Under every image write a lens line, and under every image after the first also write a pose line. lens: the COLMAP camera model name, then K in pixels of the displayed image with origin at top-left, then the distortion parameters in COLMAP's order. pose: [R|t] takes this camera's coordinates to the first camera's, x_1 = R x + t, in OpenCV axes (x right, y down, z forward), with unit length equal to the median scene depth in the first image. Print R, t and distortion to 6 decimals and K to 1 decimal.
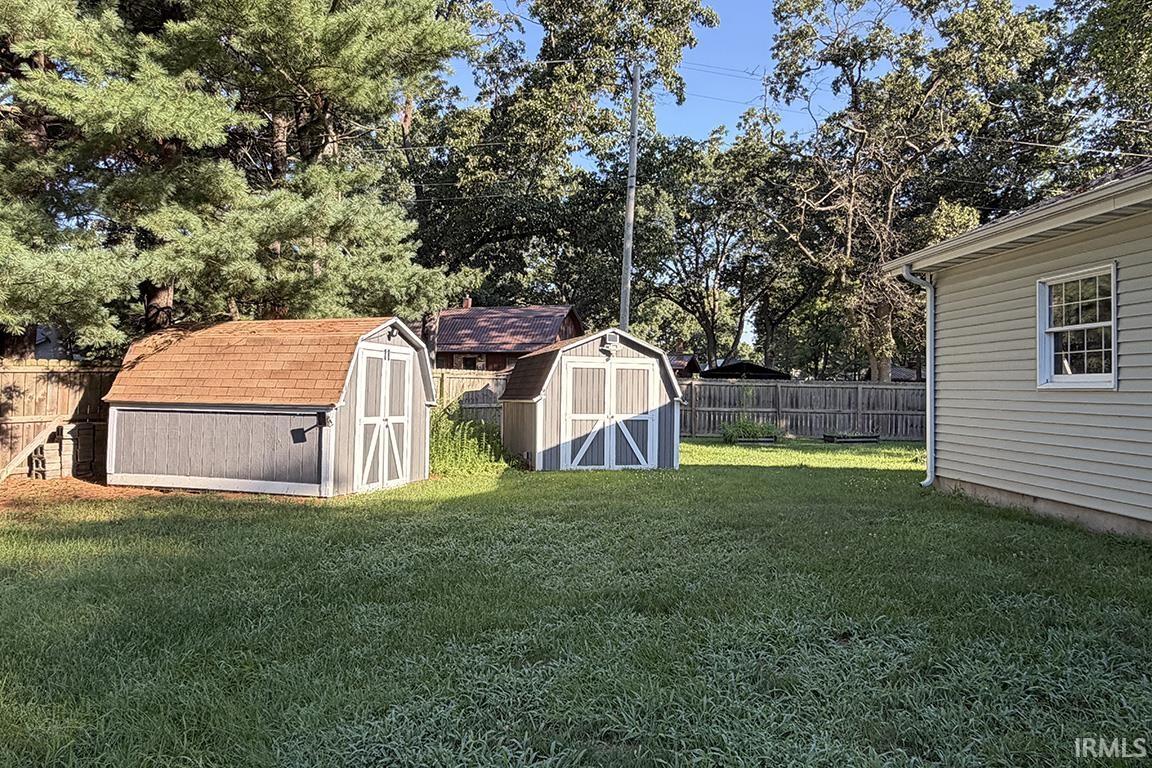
lens RADIAL K [[769.4, 0, 576.0], [0, 769.4, 384.0], [0, 0, 1]] dist [-0.005296, -0.001255]
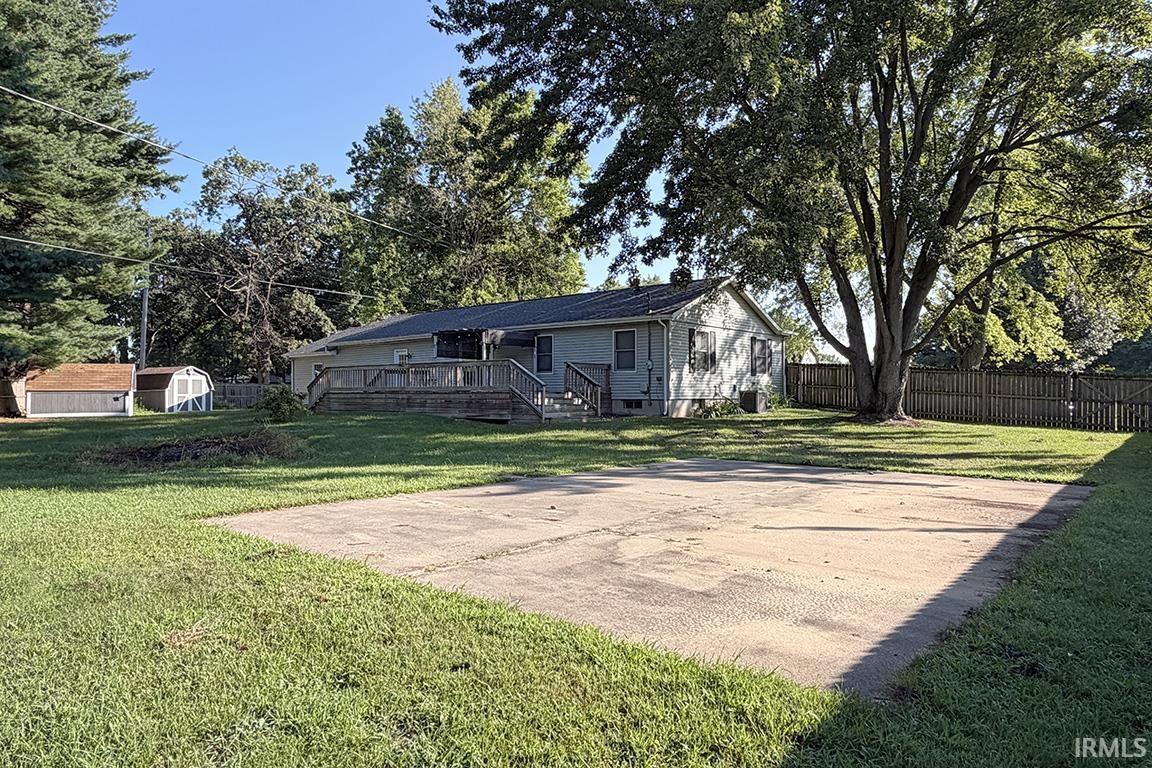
lens RADIAL K [[721.7, 0, 576.0], [0, 721.7, 384.0], [0, 0, 1]] dist [-0.003739, -0.001231]
pose [[0.689867, -0.002191, 0.723933, -0.704710], [0.005983, 0.999979, -0.002674, 0.010866], [-0.723911, 0.006176, 0.689866, -1.517358]]
